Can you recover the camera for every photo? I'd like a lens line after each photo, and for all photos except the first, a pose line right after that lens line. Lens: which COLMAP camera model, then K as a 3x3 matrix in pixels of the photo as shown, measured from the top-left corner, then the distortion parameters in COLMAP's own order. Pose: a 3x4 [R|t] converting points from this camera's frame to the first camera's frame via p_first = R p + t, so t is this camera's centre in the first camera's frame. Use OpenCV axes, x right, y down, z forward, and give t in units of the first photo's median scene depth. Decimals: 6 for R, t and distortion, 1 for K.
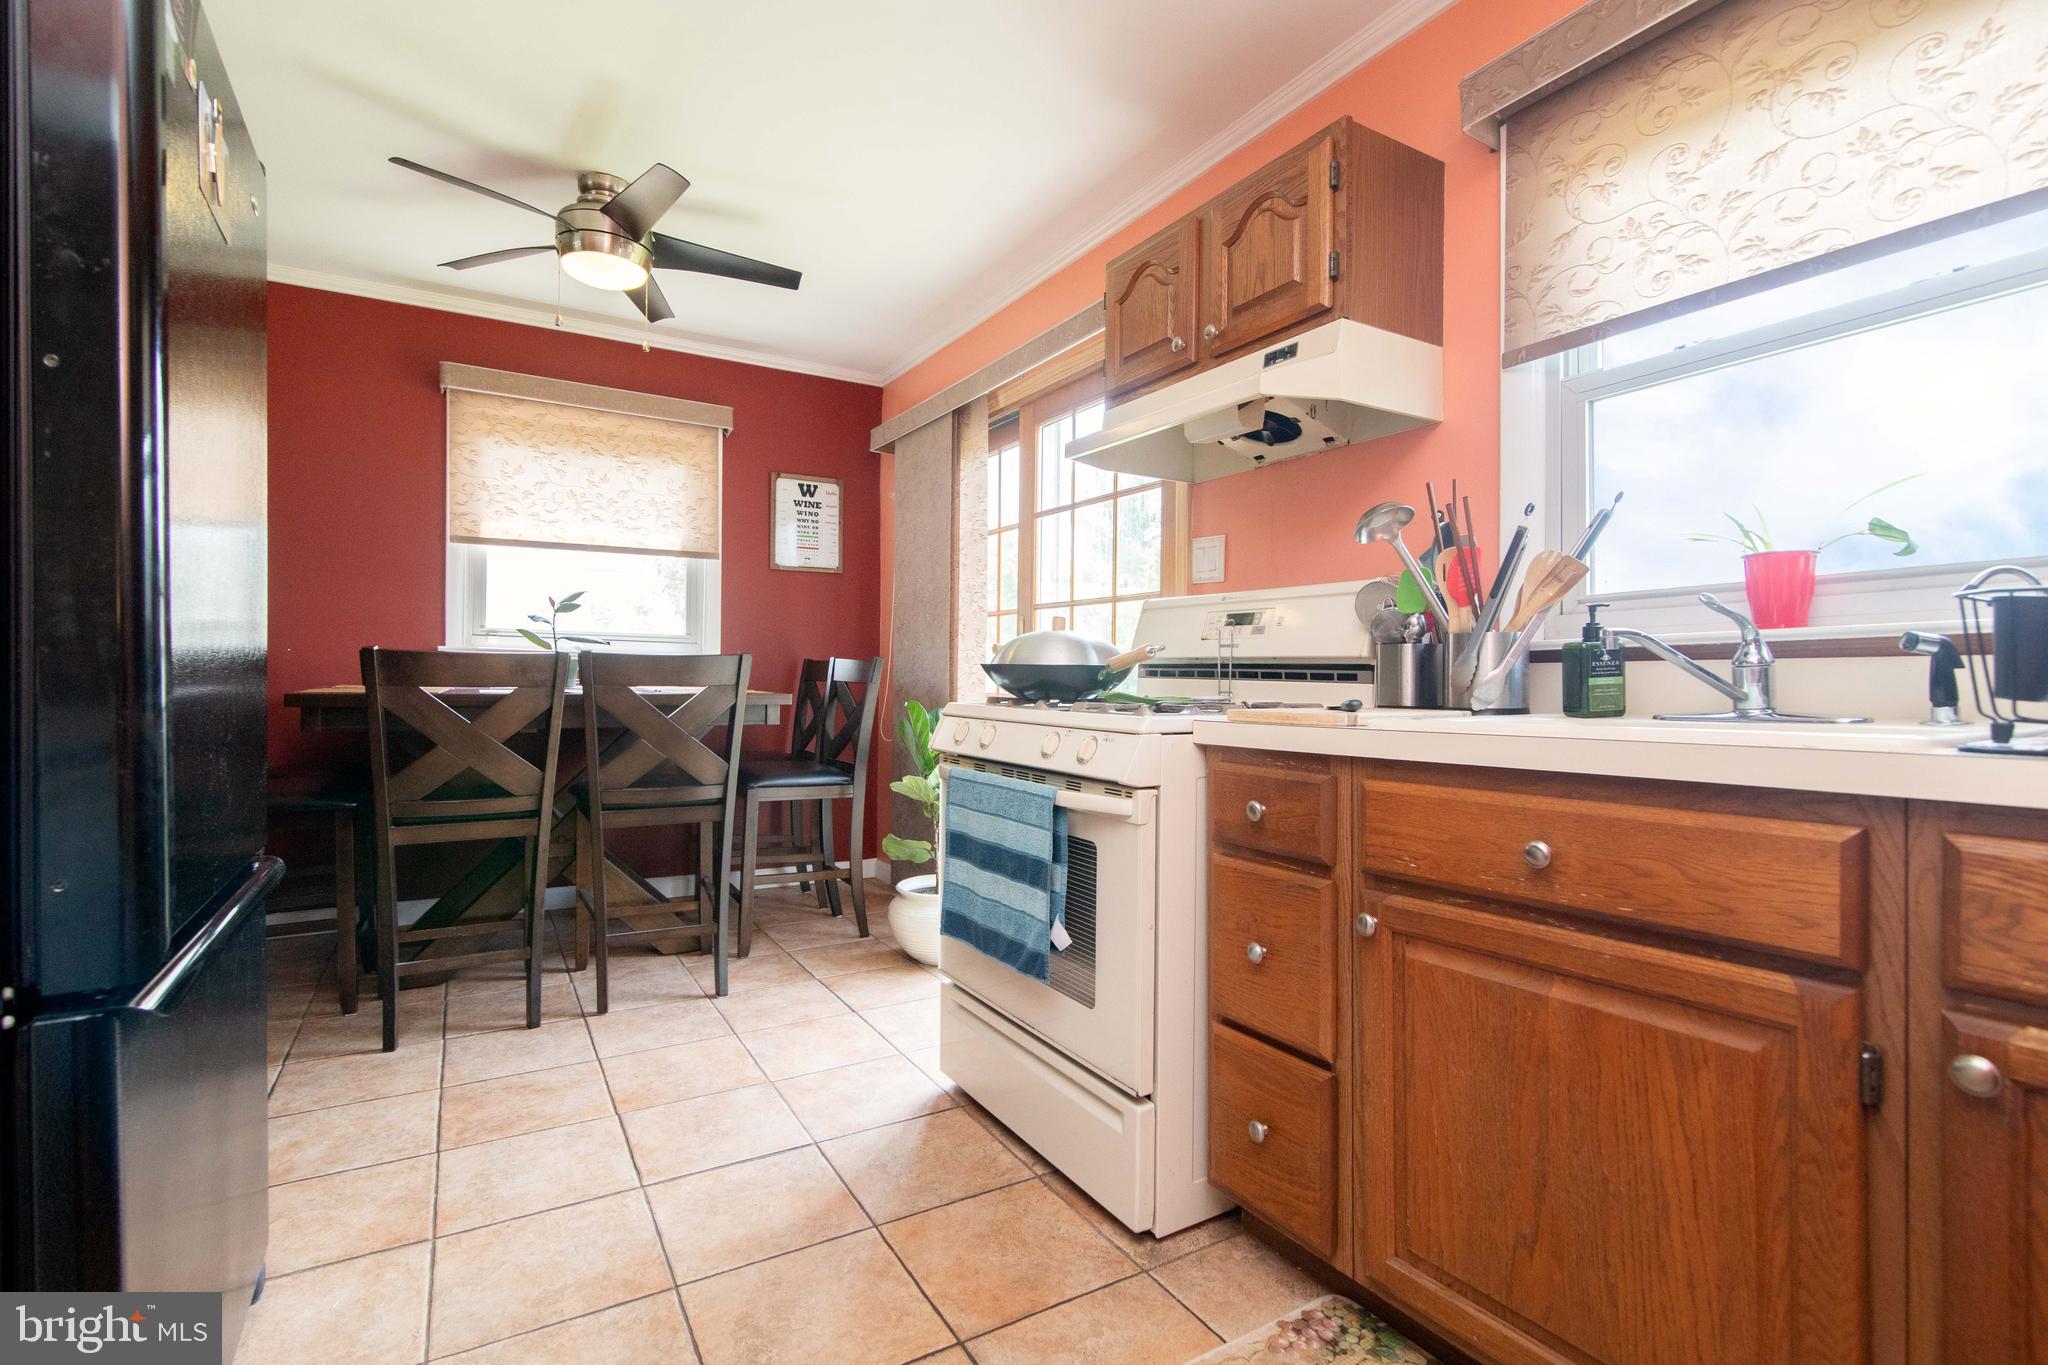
lens RADIAL K [[949.1, 0, 1026.6], [0, 949.1, 687.7], [0, 0, 1]] dist [0.000829, -0.000022]
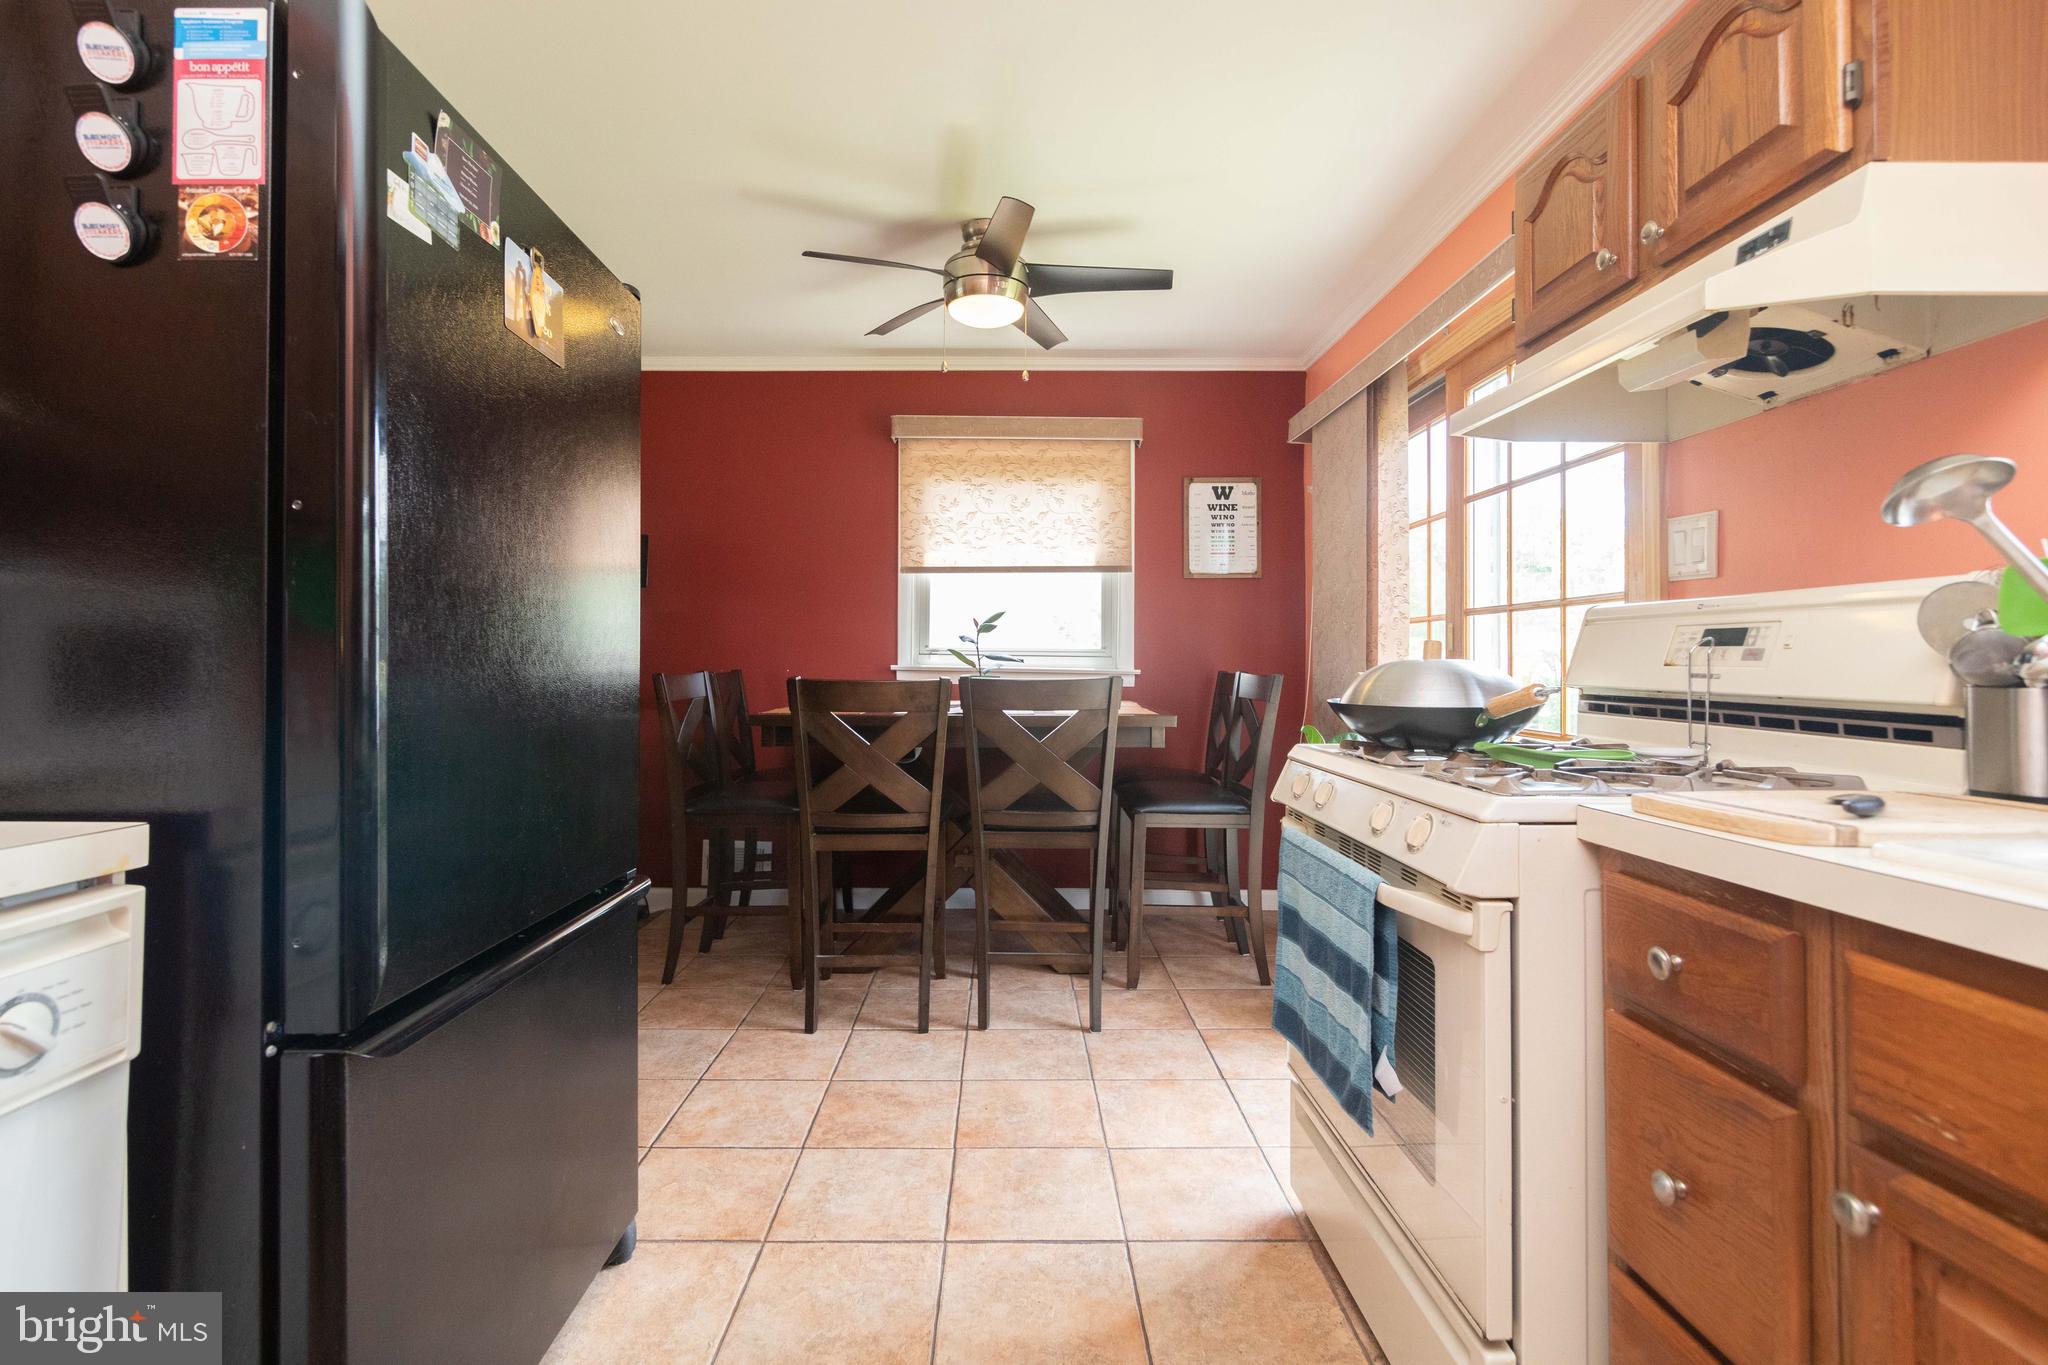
lens RADIAL K [[951.6, 0, 1011.3], [0, 951.6, 659.6], [0, 0, 1]] dist [0.001576, -0.000846]
pose [[0.861653, -0.012427, -0.507346, 0.118680], [0.002228, 0.999783, -0.020706, -0.039032], [0.507494, 0.016711, 0.861493, 0.136283]]
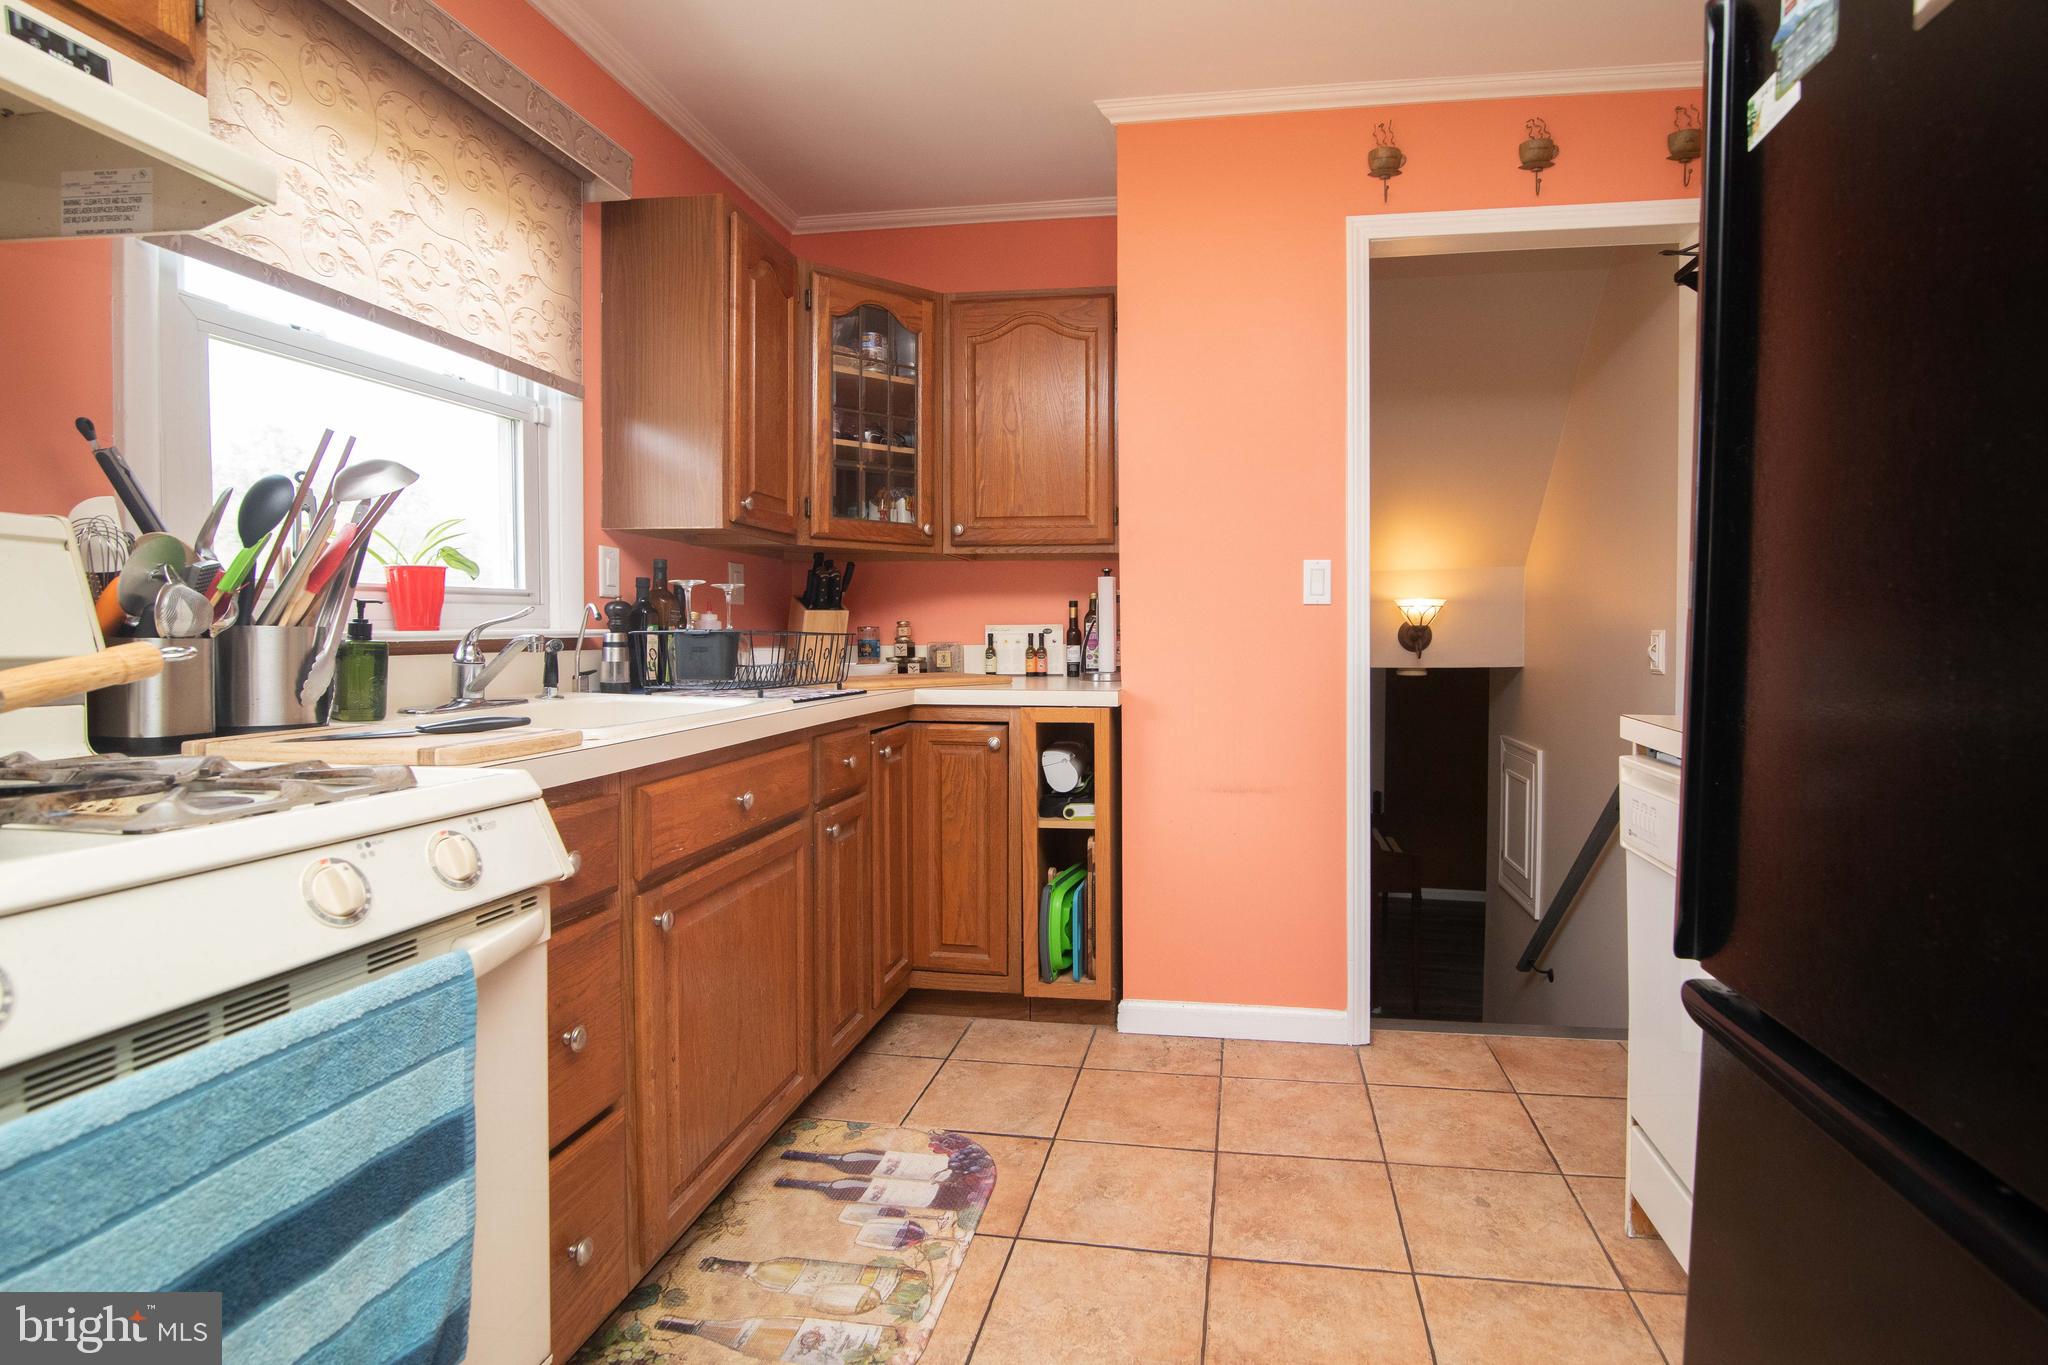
lens RADIAL K [[971.6, 0, 1106.5], [0, 971.6, 666.1], [0, 0, 1]] dist [-0.017773, 0.000031]
pose [[-0.774980, -0.033506, 0.631097, -0.374216], [-0.009881, 0.999114, 0.040910, -0.044252], [-0.631909, 0.025469, -0.774624, 0.827779]]
